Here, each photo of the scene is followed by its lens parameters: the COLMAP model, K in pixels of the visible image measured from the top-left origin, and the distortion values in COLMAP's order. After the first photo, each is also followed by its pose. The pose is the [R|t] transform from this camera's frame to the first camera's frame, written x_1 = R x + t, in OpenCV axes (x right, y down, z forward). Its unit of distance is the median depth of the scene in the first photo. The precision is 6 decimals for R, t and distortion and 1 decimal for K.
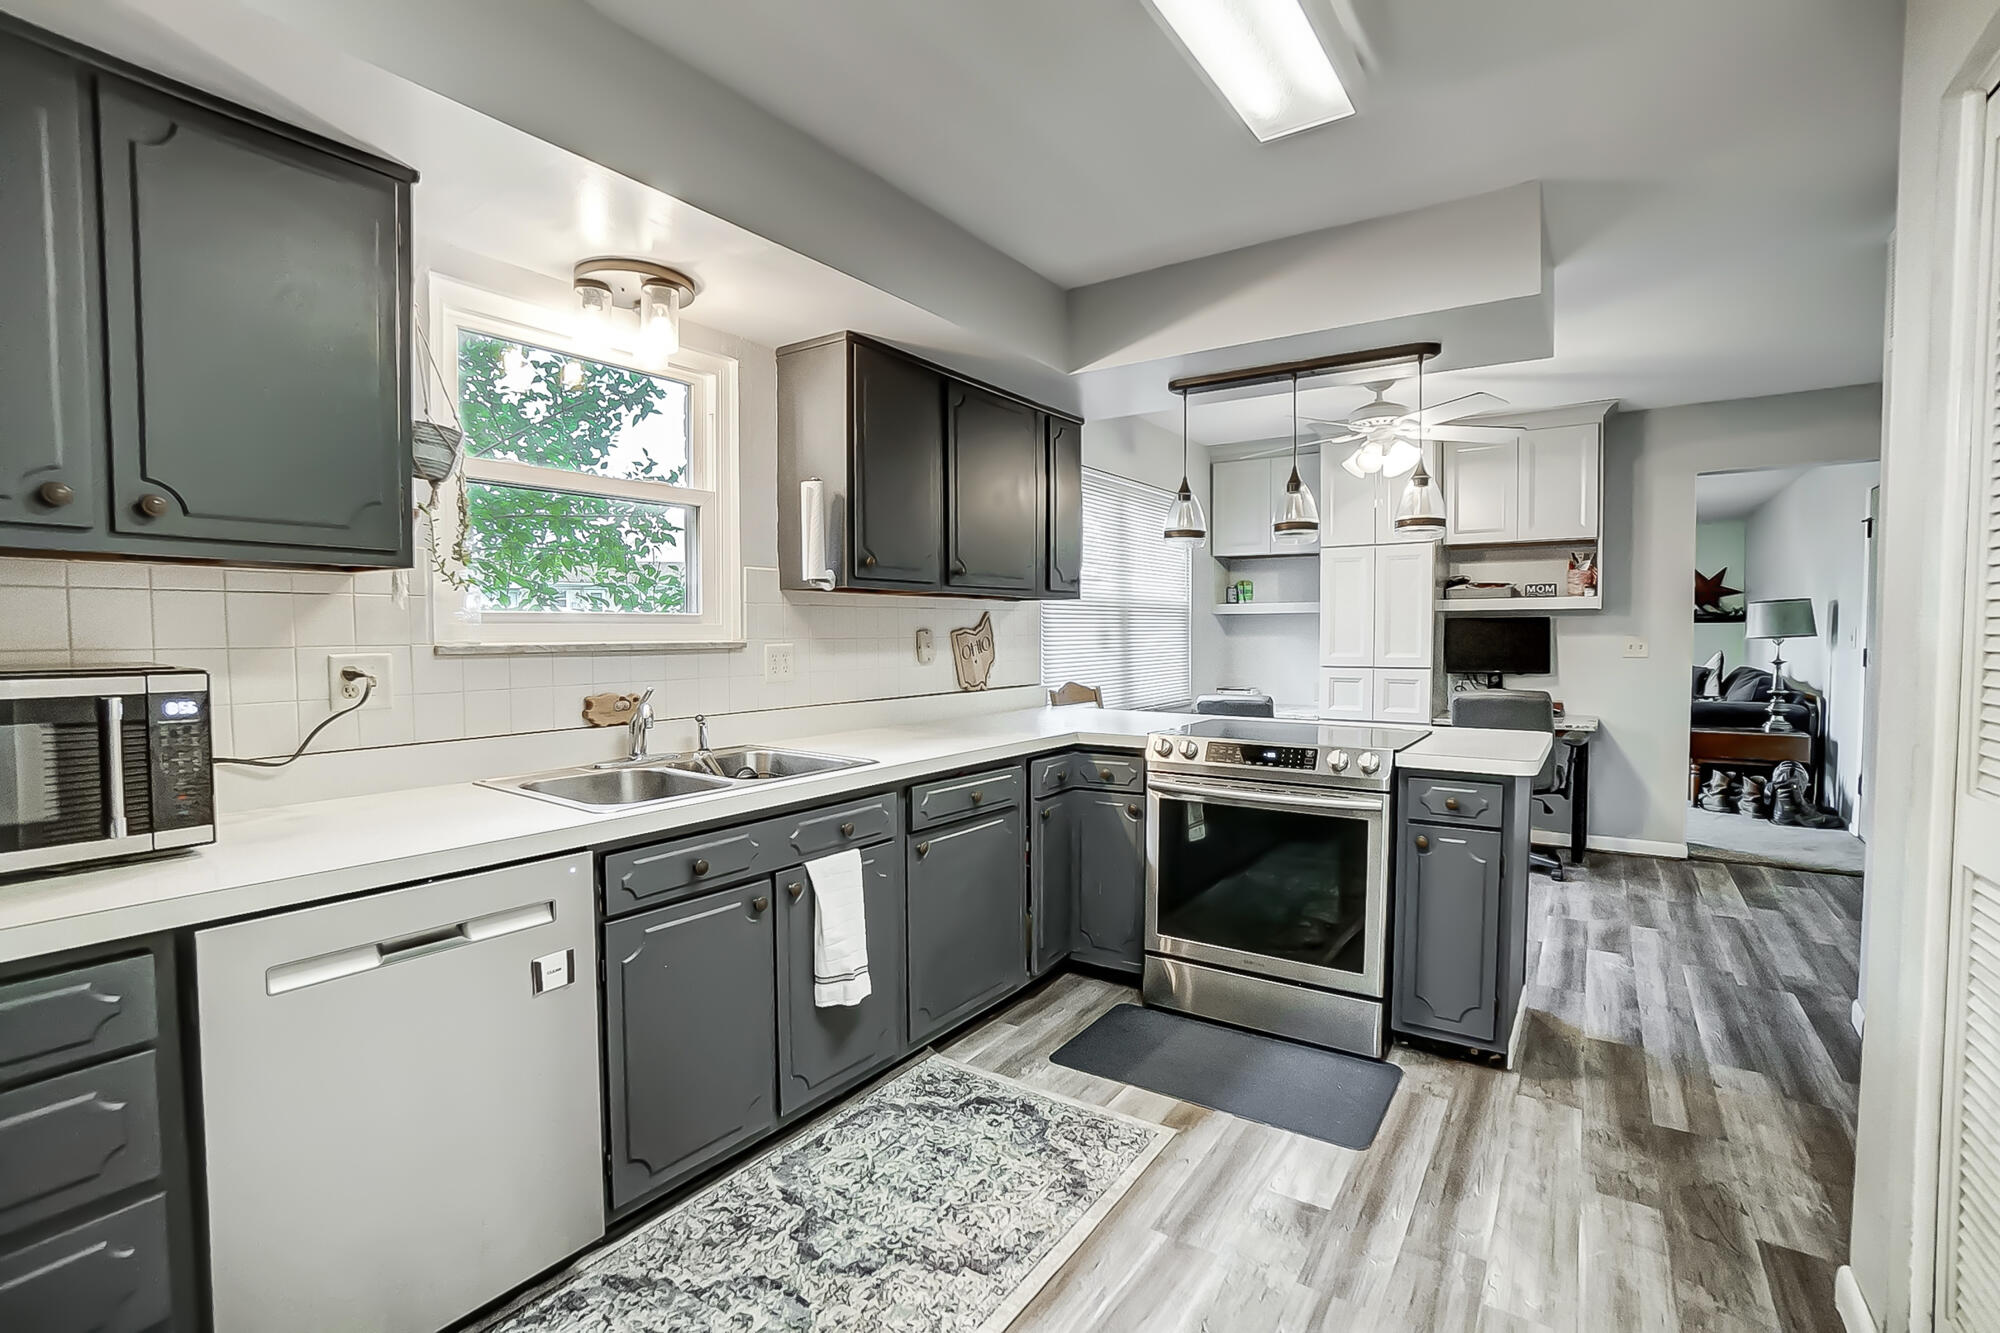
lens RADIAL K [[901.8, 0, 1002.0], [0, 901.8, 680.5], [0, 0, 1]] dist [0.003837, 0.000800]
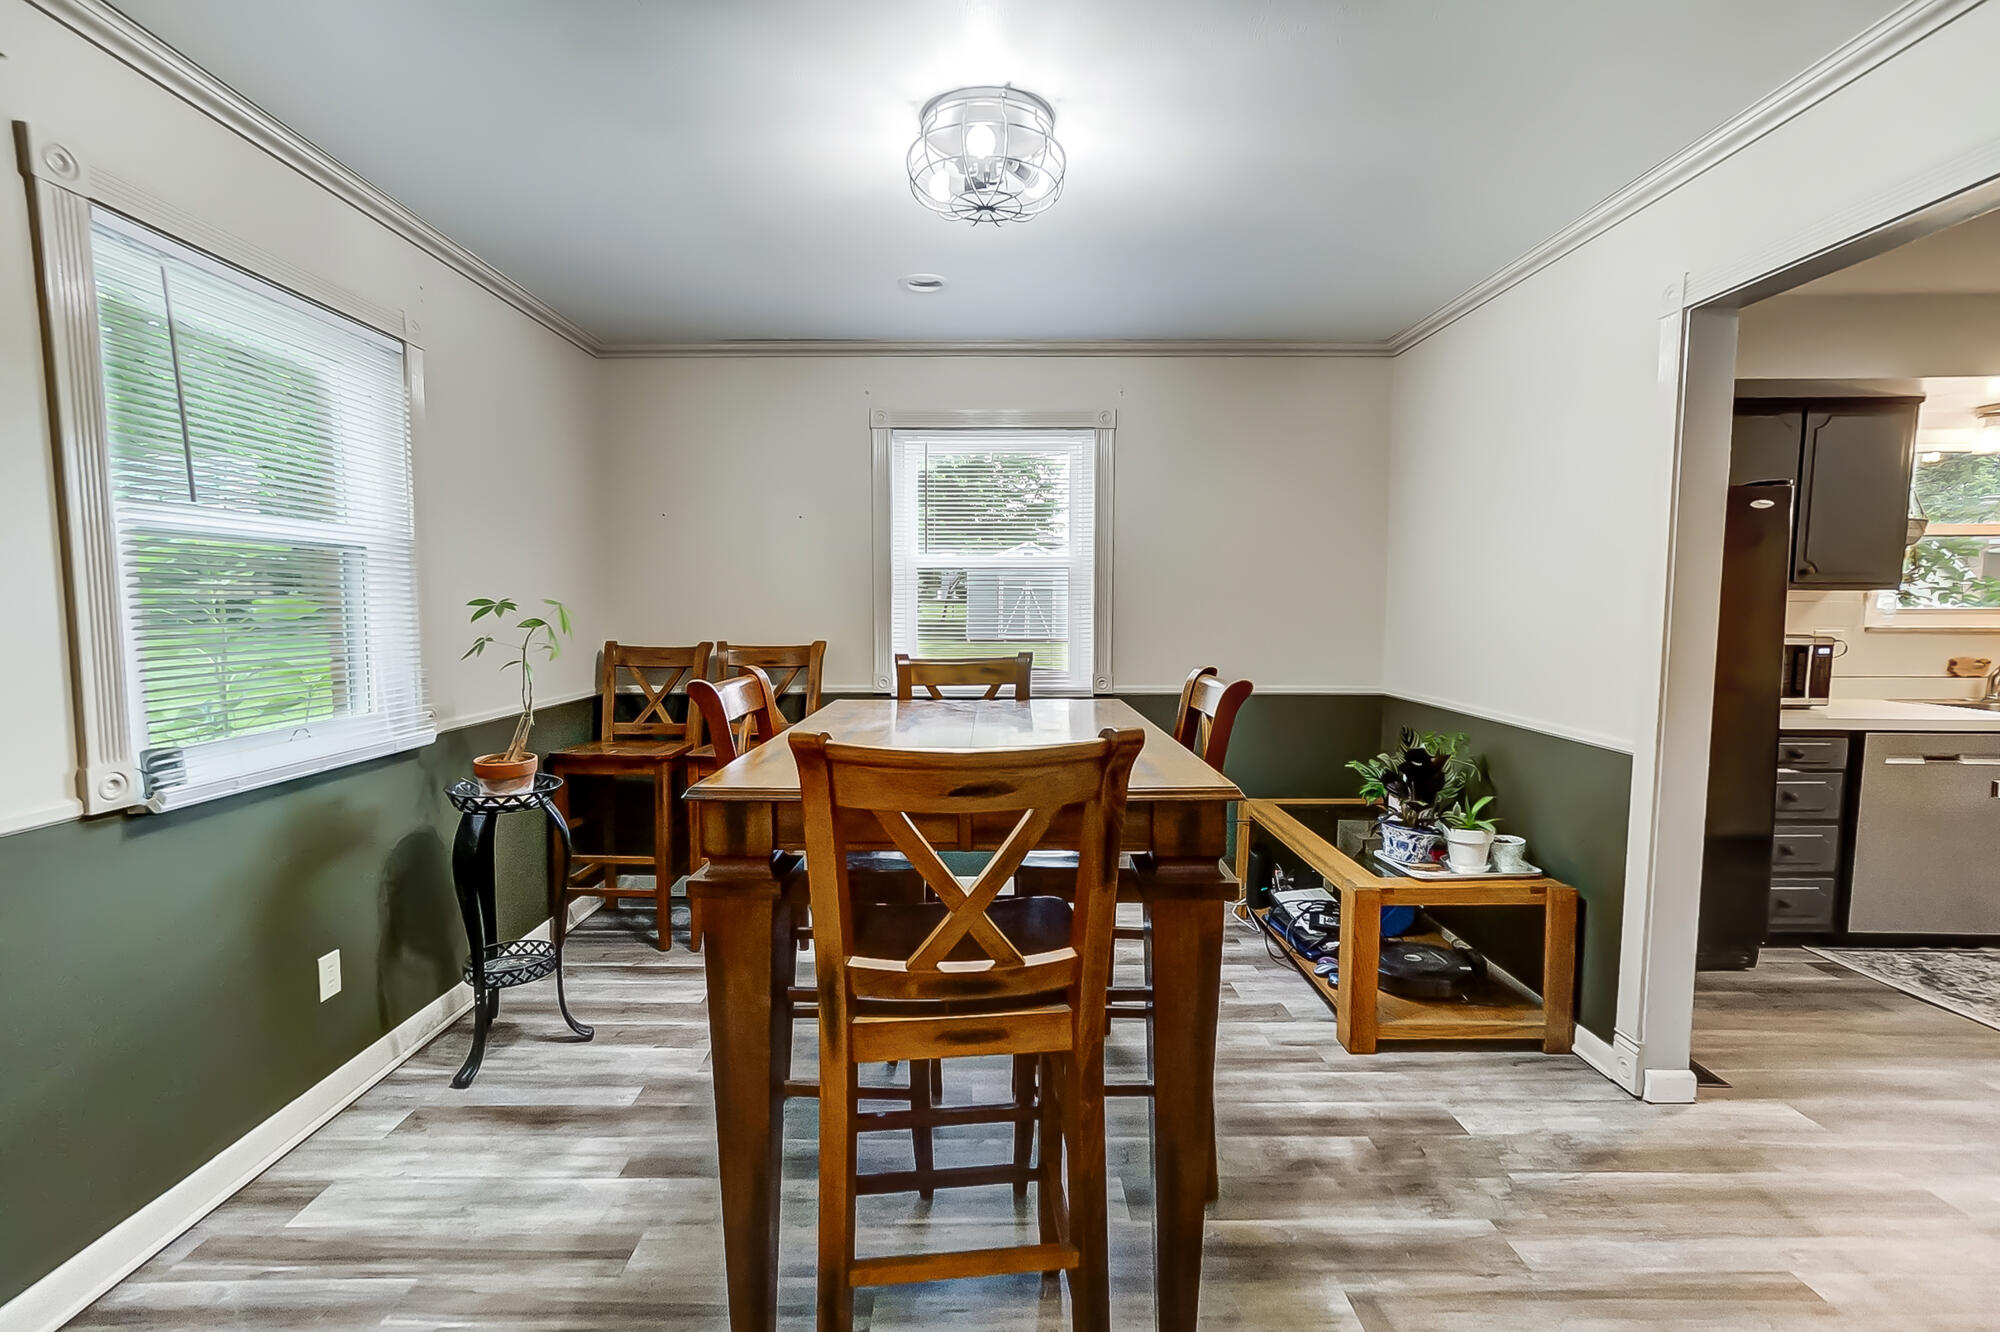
lens RADIAL K [[901.8, 0, 994.2], [0, 901.8, 667.0], [0, 0, 1]] dist [0.003837, 0.000800]
pose [[0.557488, 0.064585, -0.827669, -0.095297], [-0.049031, 0.997790, 0.044834, 0.073212], [0.828736, 0.015587, 0.559423, -2.272280]]
